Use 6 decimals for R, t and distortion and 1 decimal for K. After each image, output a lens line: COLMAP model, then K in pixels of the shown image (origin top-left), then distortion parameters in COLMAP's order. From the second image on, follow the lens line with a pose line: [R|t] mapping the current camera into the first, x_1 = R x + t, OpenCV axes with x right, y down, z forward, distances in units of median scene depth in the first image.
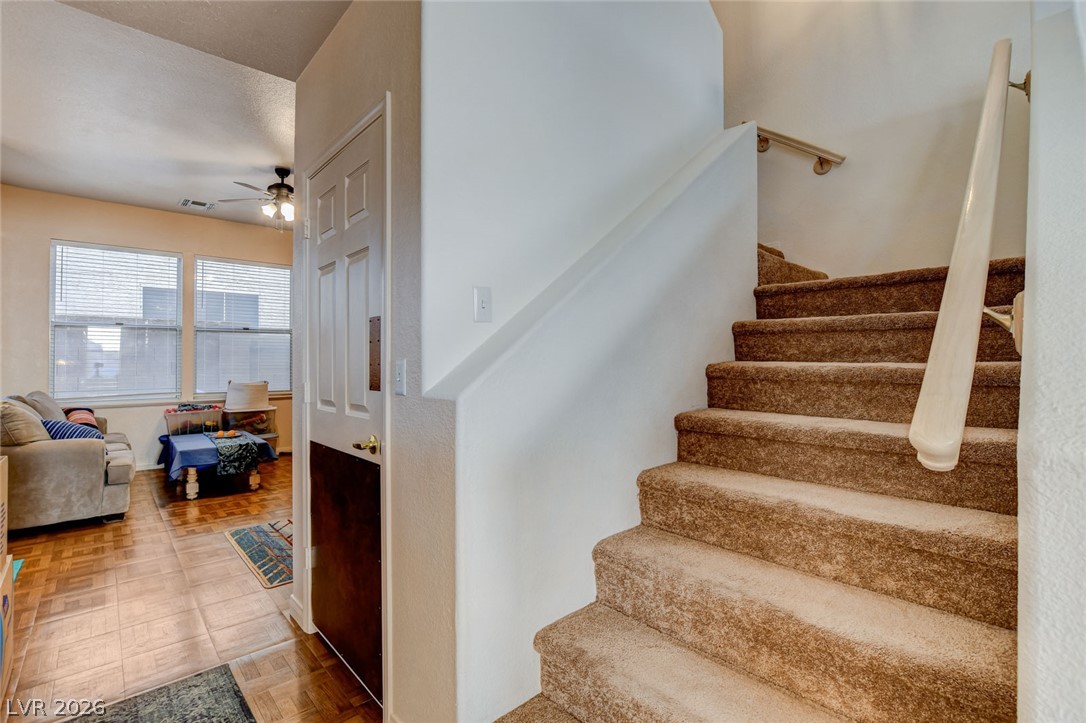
lens RADIAL K [[481.0, 0, 536.8], [0, 481.0, 353.5], [0, 0, 1]] dist [-0.032305, 0.005870]
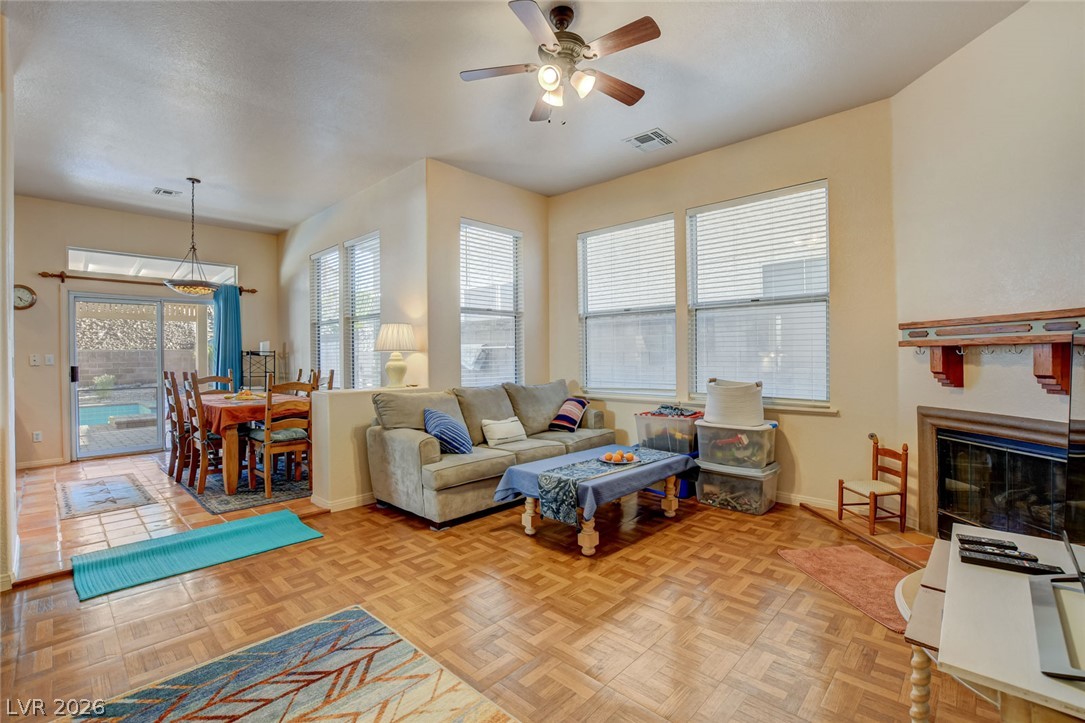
lens RADIAL K [[480.6, 0, 542.9], [0, 480.6, 358.2], [0, 0, 1]] dist [-0.032305, 0.005870]
pose [[0.080463, 0.010896, -0.996698, 0.024125], [0.023731, 0.999636, 0.012844, 0.016880], [0.996475, -0.024686, 0.080176, 0.874335]]
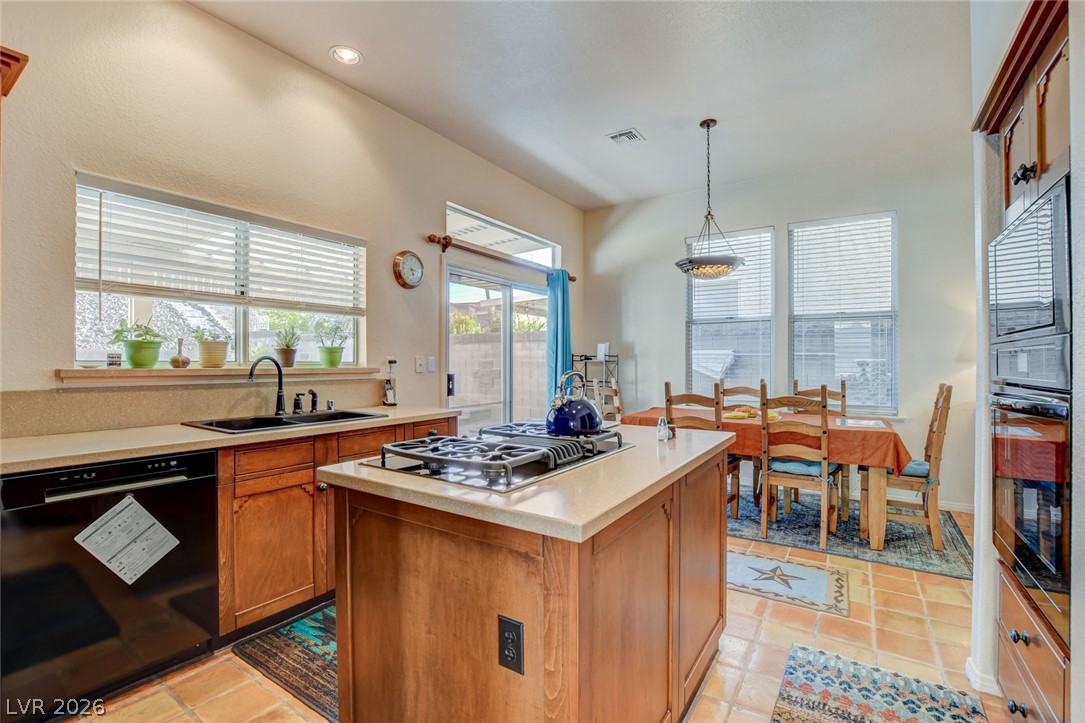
lens RADIAL K [[480.6, 0, 535.4], [0, 480.6, 361.7], [0, 0, 1]] dist [-0.032305, 0.005870]
pose [[0.233017, 0.007427, -0.972444, -0.393961], [0.012947, 0.999859, 0.010738, -0.004463], [0.972387, -0.015092, 0.232888, -0.243476]]
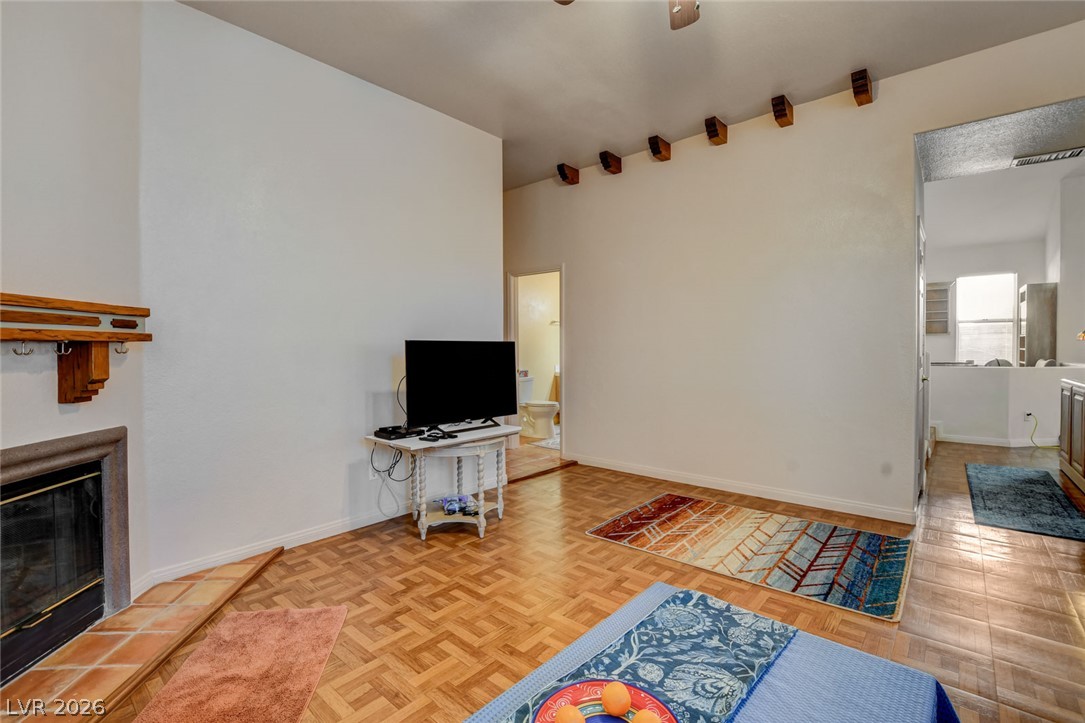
lens RADIAL K [[480.6, 0, 534.3], [0, 480.6, 359.0], [0, 0, 1]] dist [-0.032305, 0.005870]
pose [[-0.096759, -0.010363, 0.995254, -0.863385], [-0.006654, 0.999930, 0.009765, 0.028667], [-0.995286, -0.005678, -0.096821, 1.089730]]
